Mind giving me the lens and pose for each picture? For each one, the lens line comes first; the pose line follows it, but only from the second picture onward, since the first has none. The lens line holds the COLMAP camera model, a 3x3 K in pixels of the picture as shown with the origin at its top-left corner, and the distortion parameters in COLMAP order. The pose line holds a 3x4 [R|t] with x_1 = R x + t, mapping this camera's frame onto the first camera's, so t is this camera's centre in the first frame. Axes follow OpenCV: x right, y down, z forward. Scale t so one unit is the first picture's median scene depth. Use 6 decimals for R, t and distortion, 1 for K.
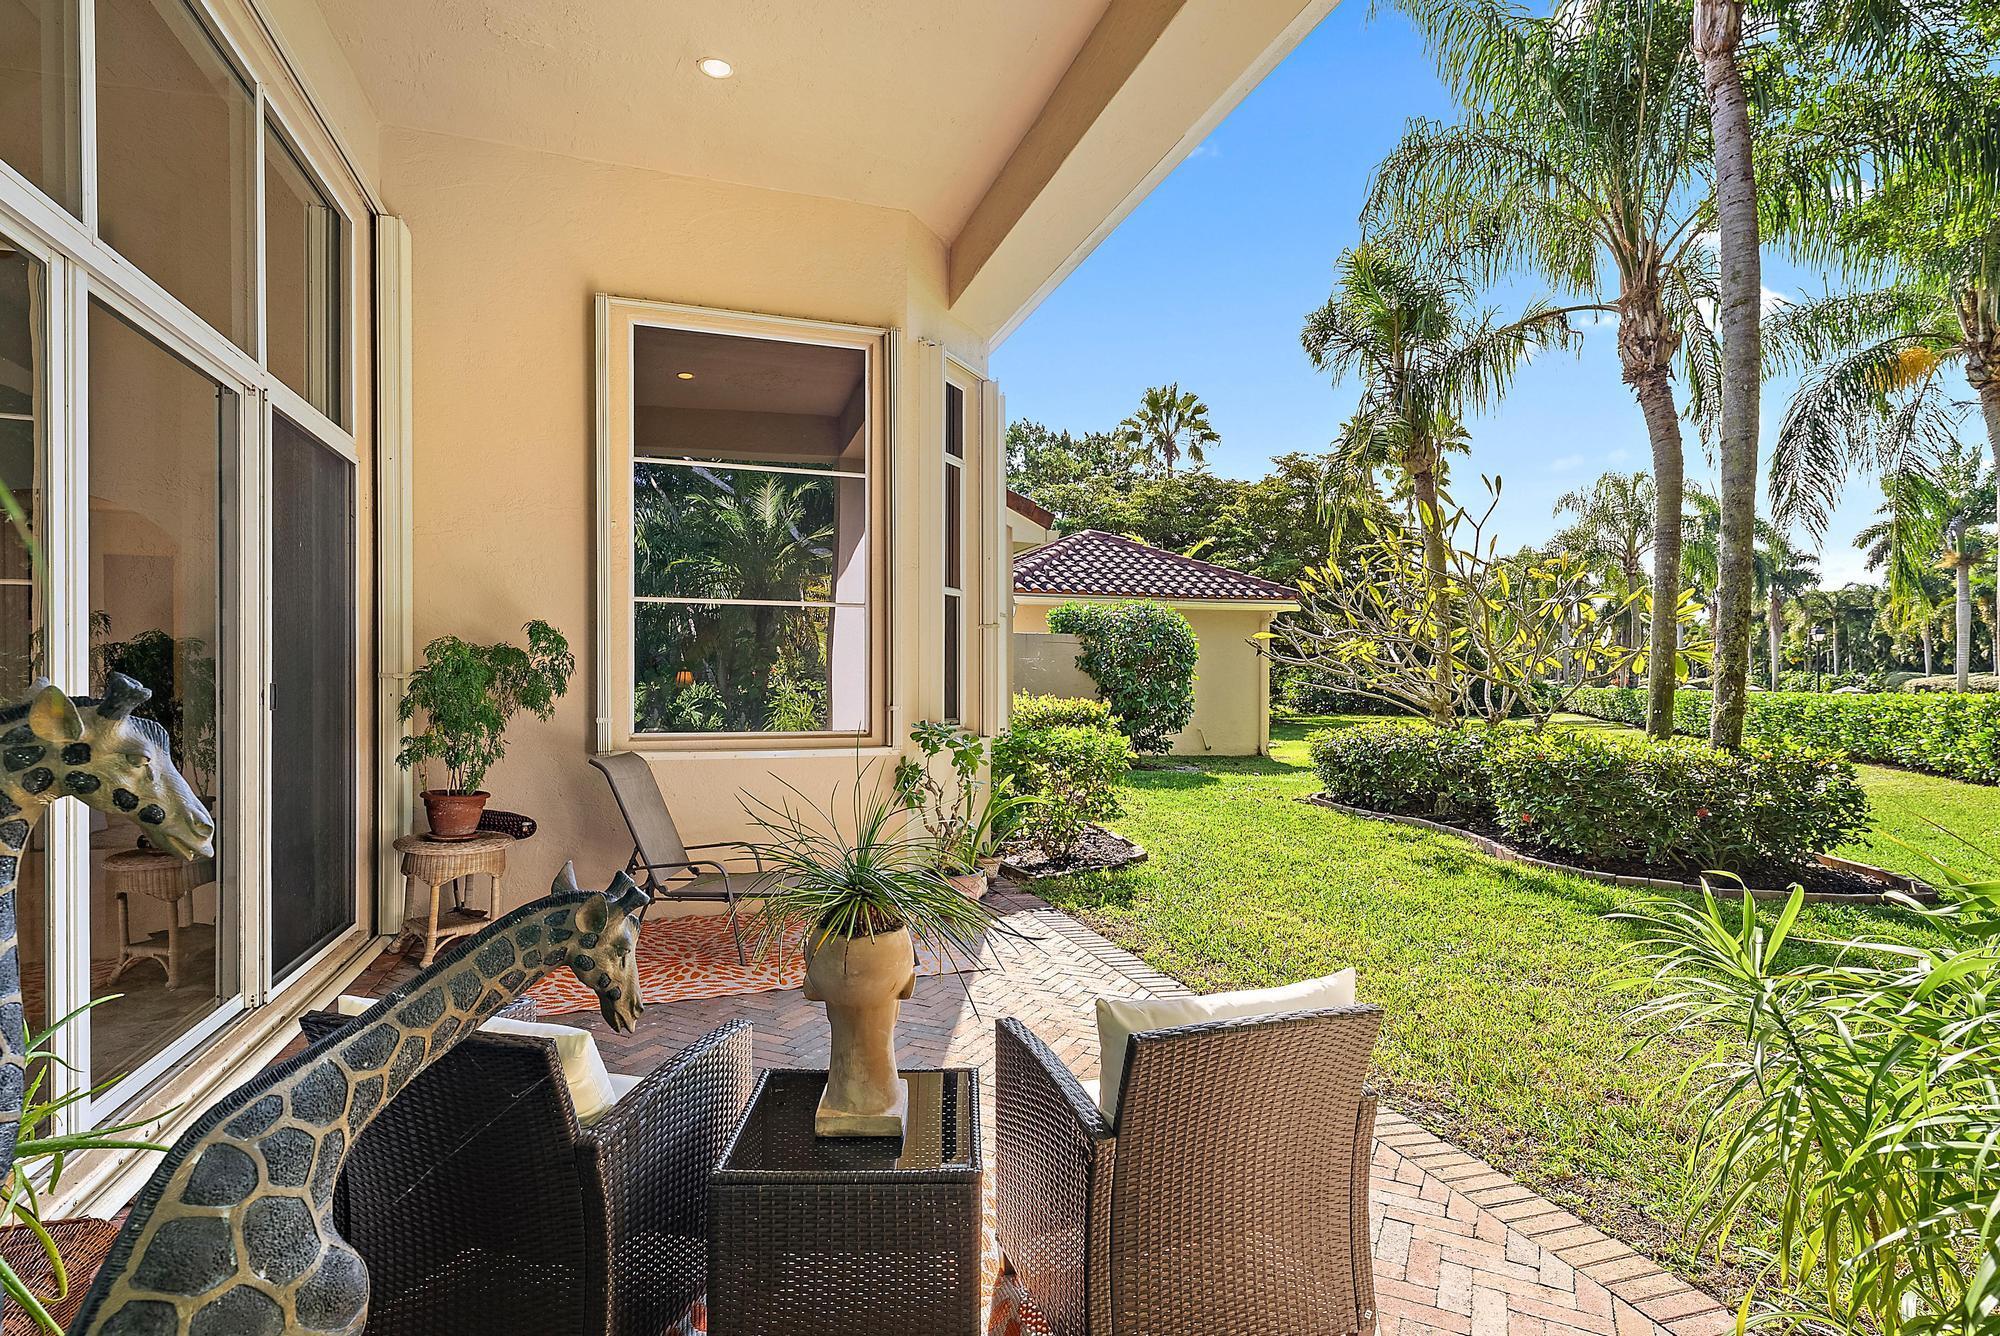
lens RADIAL K [[1042.3, 0, 999.7], [0, 1042.3, 682.4], [0, 0, 1]] dist [0.007264, -0.000067]
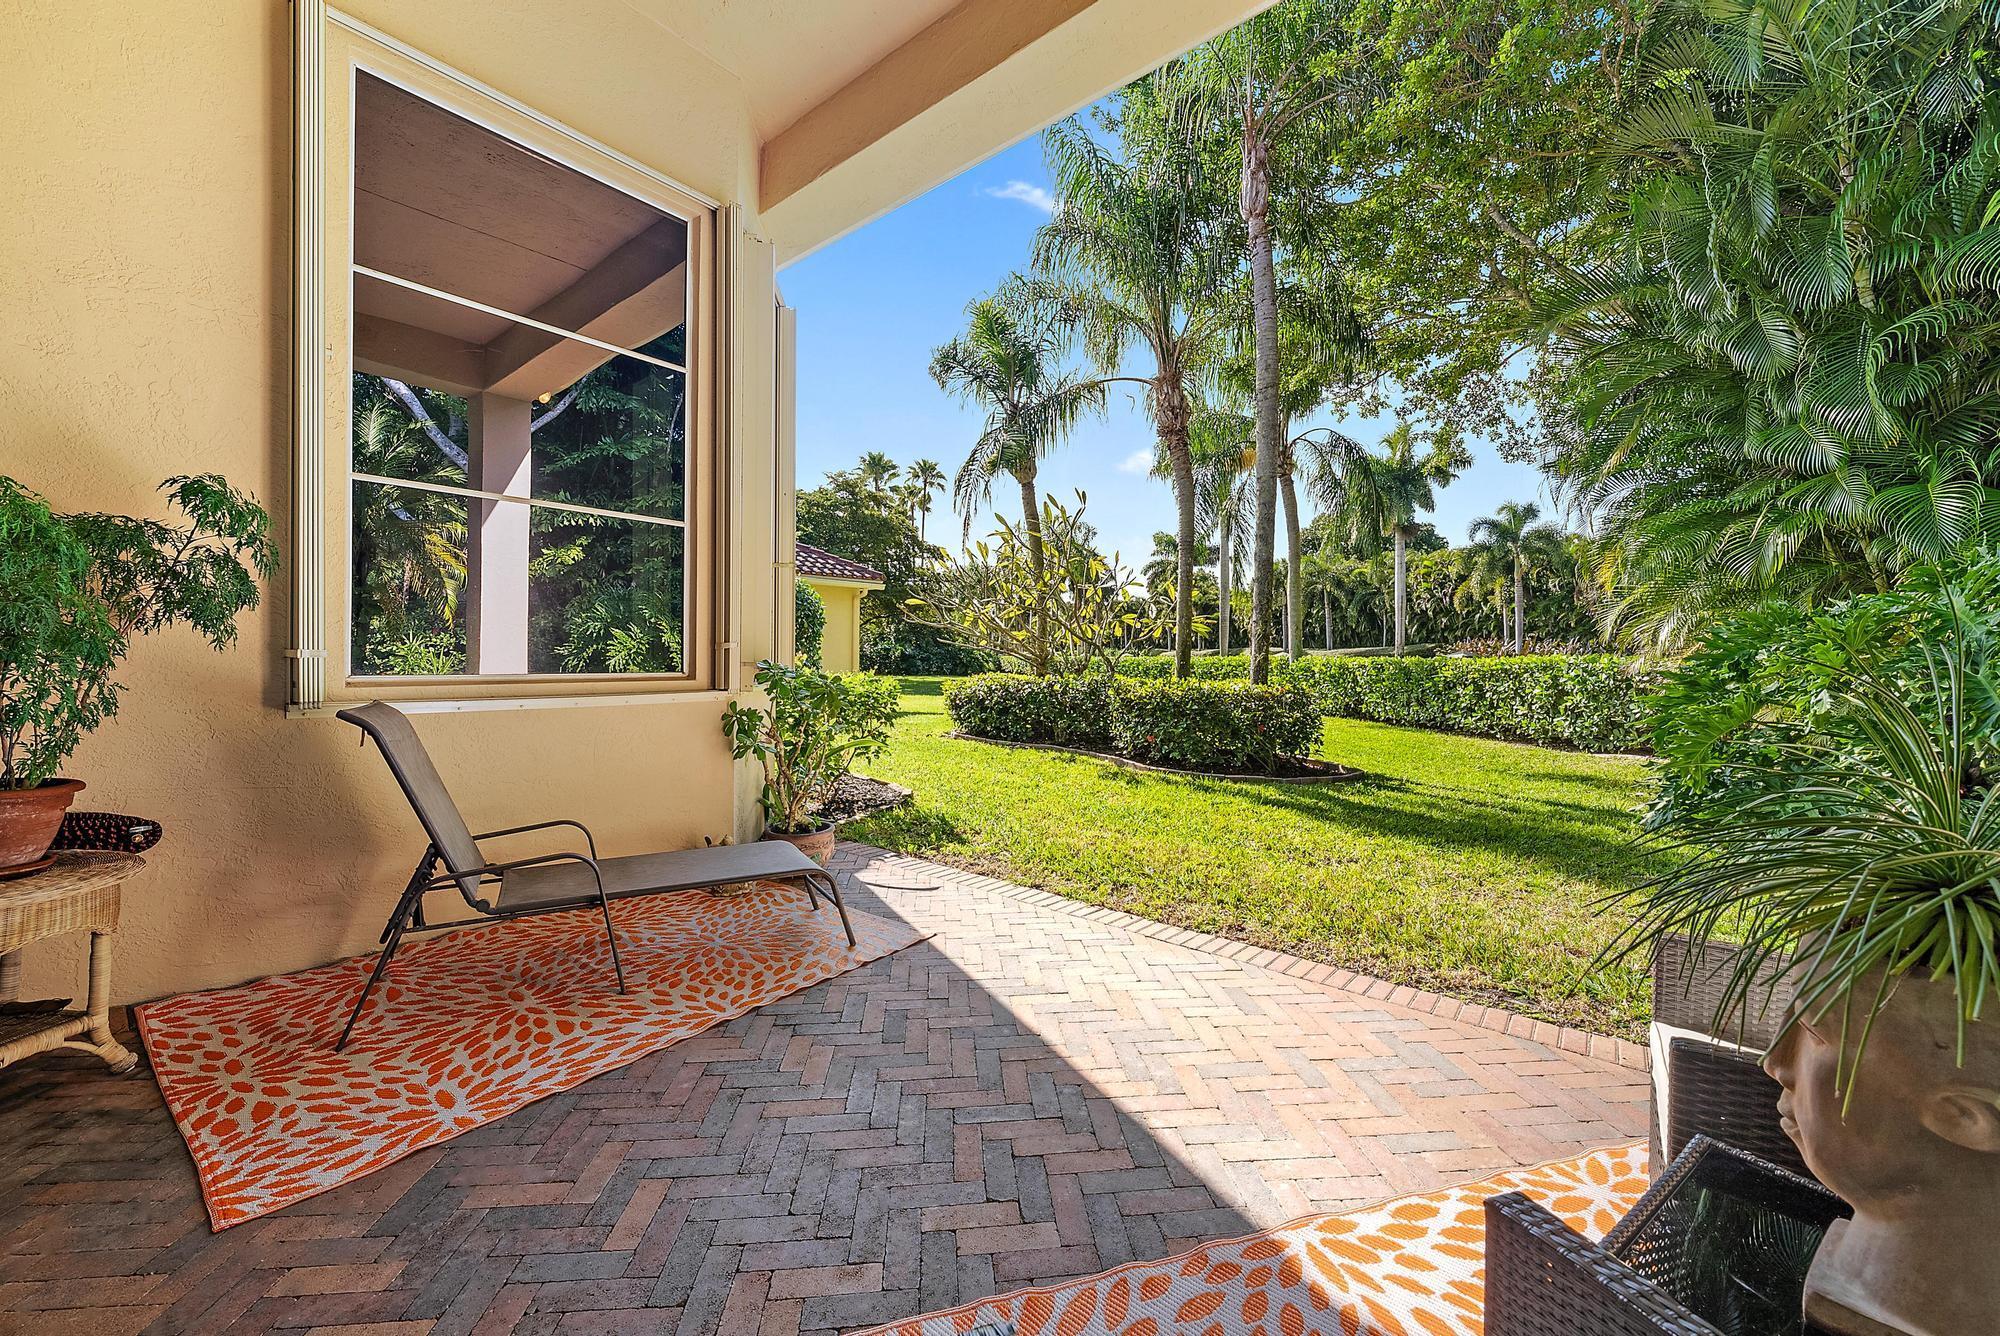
lens RADIAL K [[771.2, 0, 999.2], [0, 771.2, 656.0], [0, 0, 1]] dist [-0.002898, -0.000007]
pose [[0.839177, 0.006201, 0.543823, -0.206317], [-0.005963, 0.999980, -0.002200, 0.026523], [-0.543826, -0.001397, 0.839197, 0.273280]]
